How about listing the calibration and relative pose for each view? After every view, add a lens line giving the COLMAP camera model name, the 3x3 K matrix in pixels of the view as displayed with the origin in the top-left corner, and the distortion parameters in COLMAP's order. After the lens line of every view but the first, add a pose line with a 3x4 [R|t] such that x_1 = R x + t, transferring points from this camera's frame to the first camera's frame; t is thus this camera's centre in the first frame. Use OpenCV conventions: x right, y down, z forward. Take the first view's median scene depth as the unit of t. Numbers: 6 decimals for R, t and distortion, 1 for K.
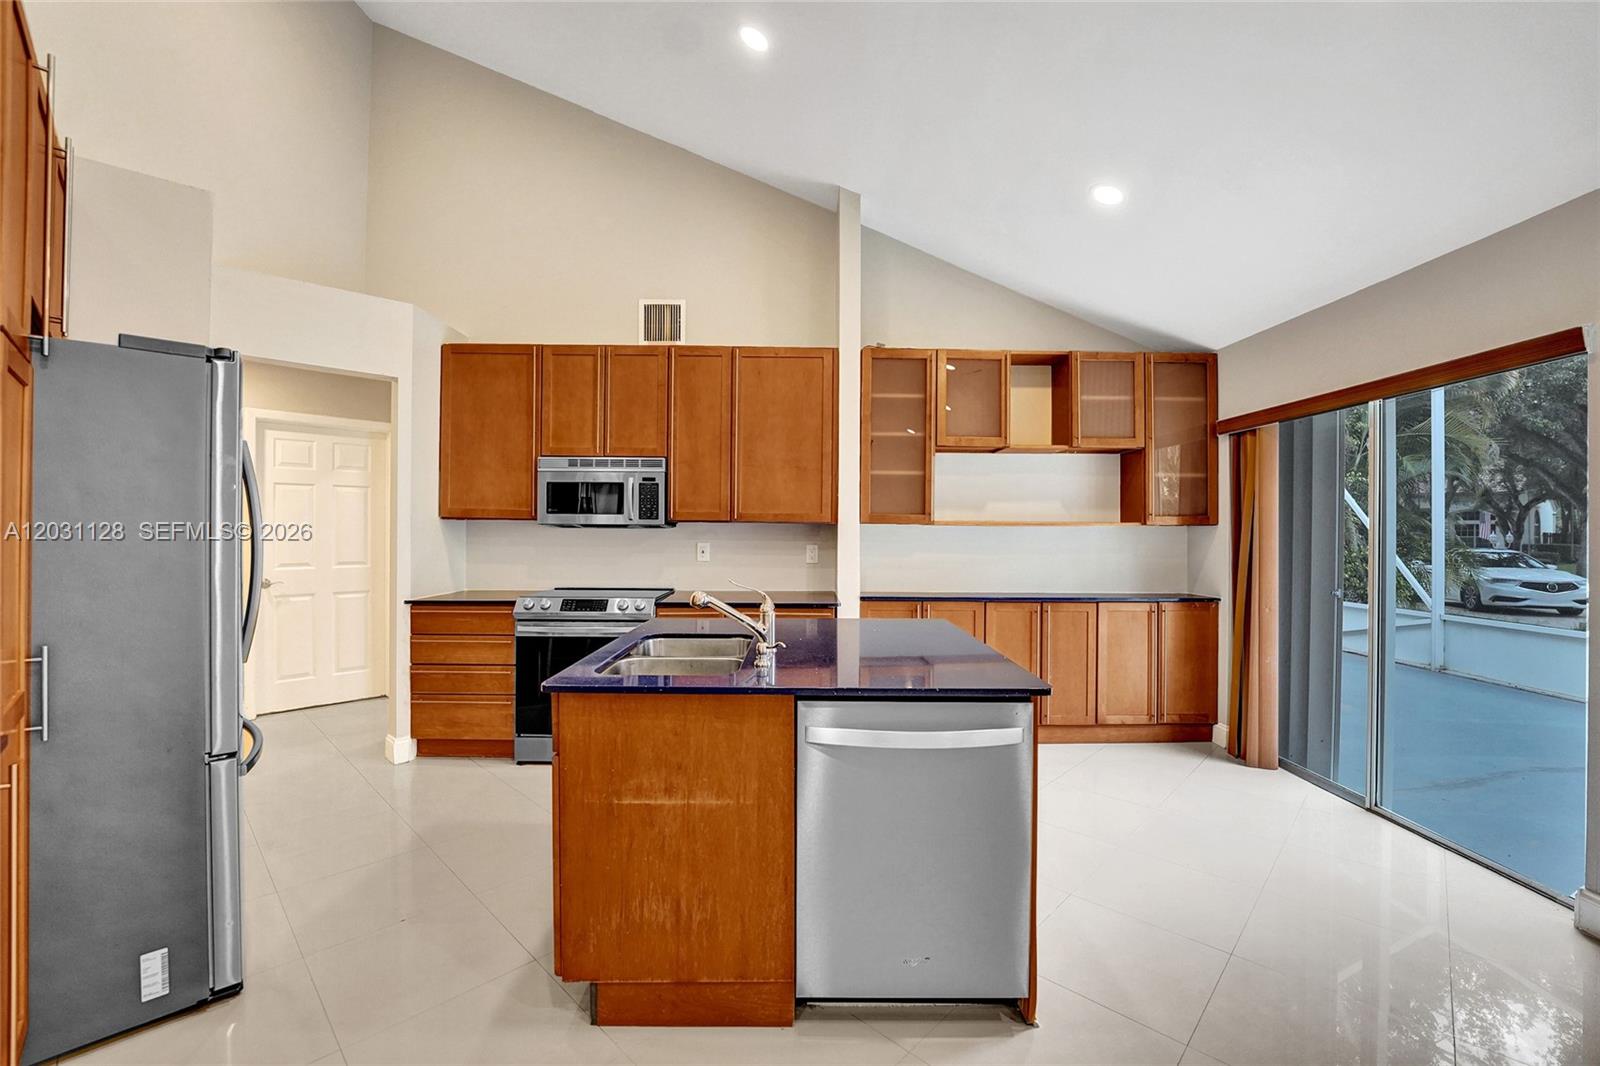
lens RADIAL K [[660.2, 0, 803.5], [0, 660.2, 528.6], [0, 0, 1]] dist [-0.020331, -0.000035]
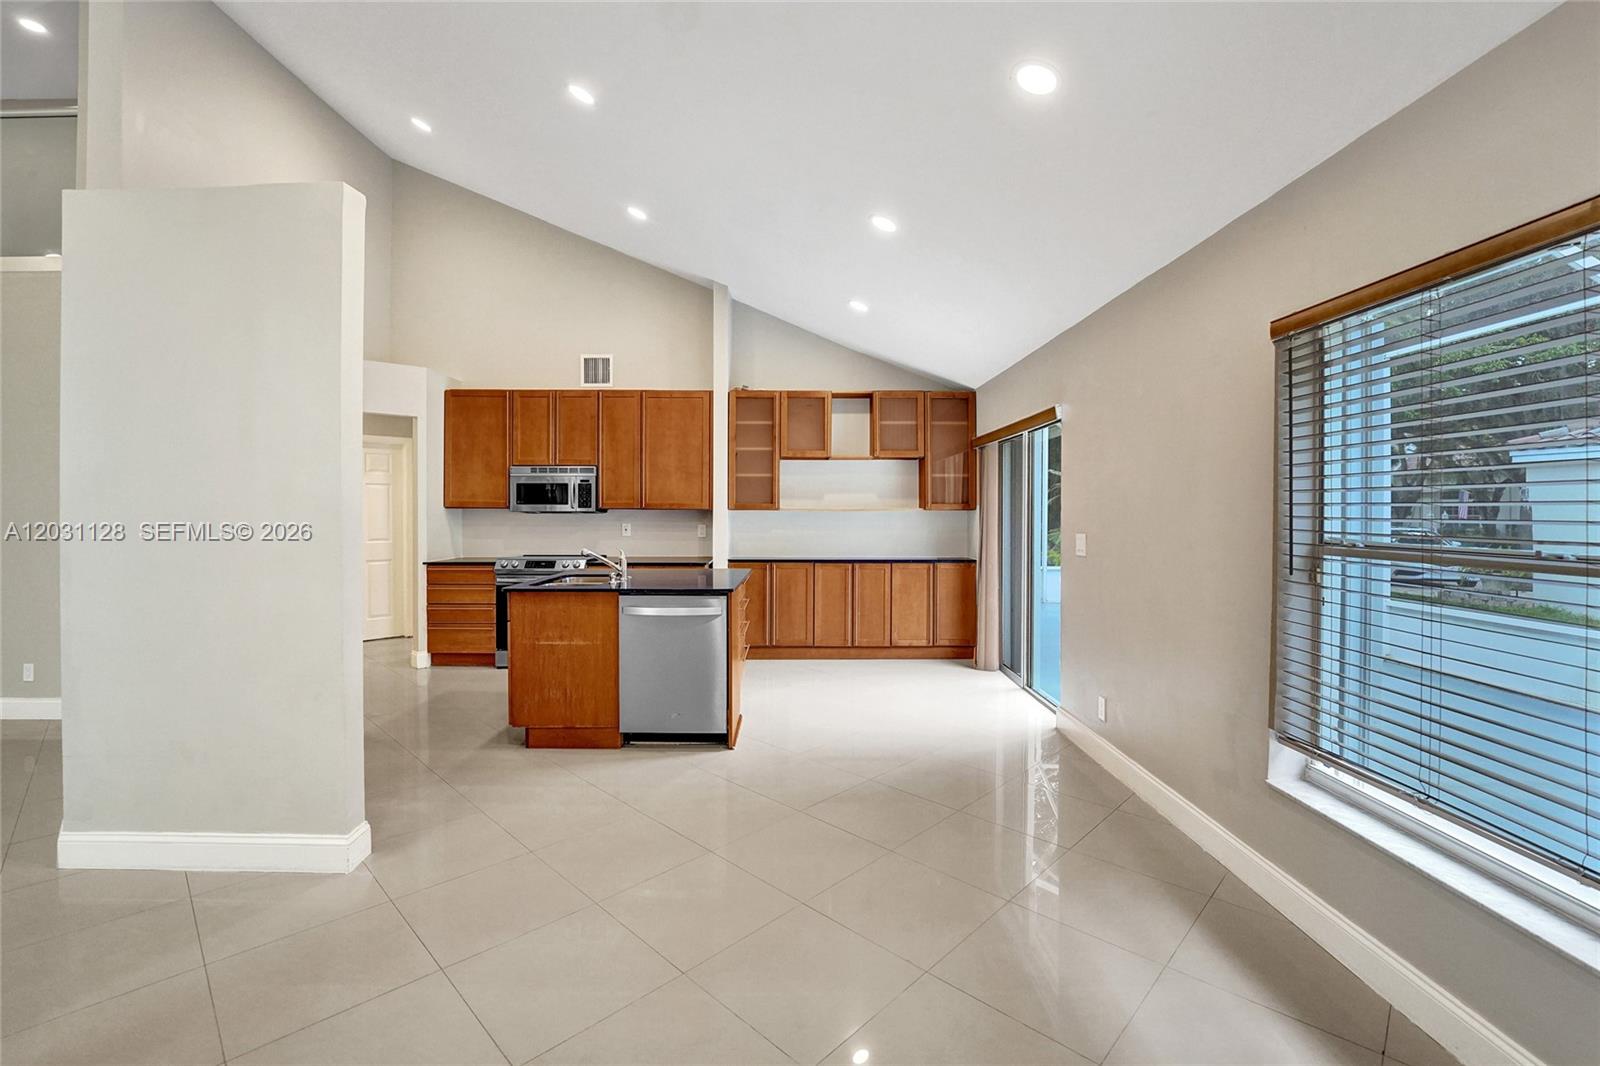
lens RADIAL K [[689.2, 0, 801.2], [0, 689.2, 514.0], [0, 0, 1]] dist [-0.014807, -0.000040]
pose [[0.999954, -0.005037, -0.008175, 0.262073], [0.005091, 0.999965, 0.006585, -0.007704], [0.008142, -0.006626, 0.999945, -0.541046]]
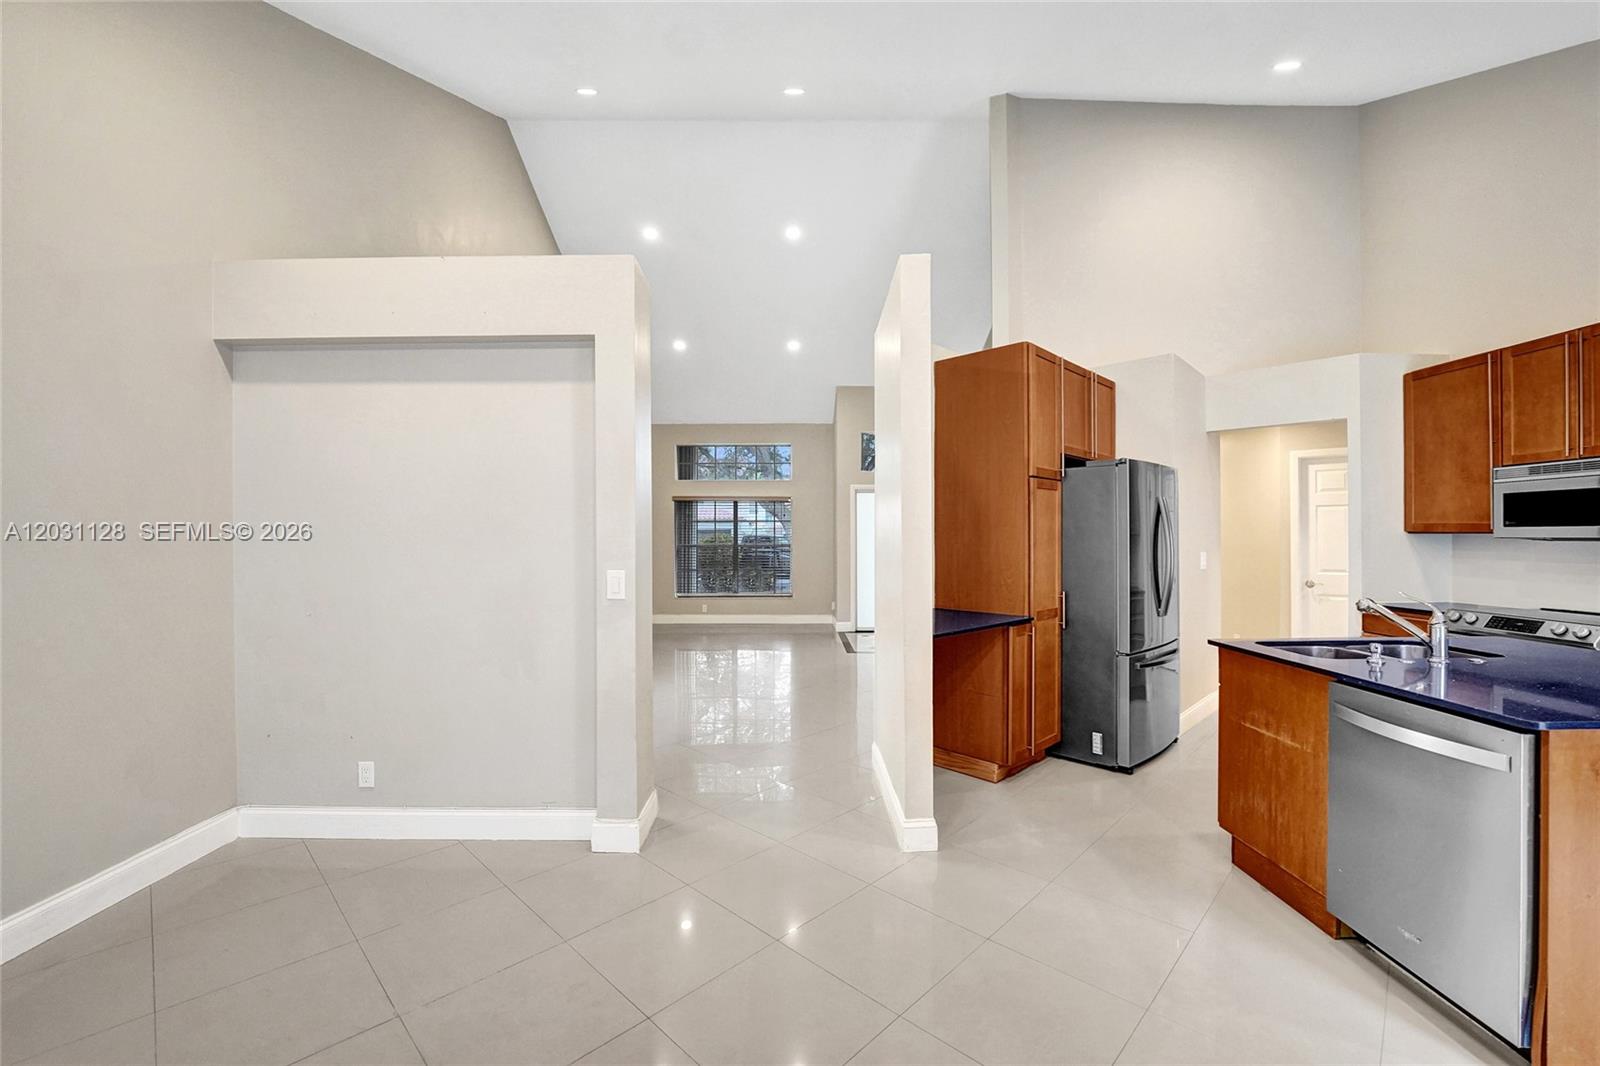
lens RADIAL K [[662.4, 0, 798.3], [0, 662.4, 550.3], [0, 0, 1]] dist [-0.016588, -0.000073]
pose [[-0.003754, 0.013749, -0.999898, 0.545028], [0.005481, 0.999891, 0.013729, -0.007081], [0.999978, -0.005429, -0.003829, -0.014560]]
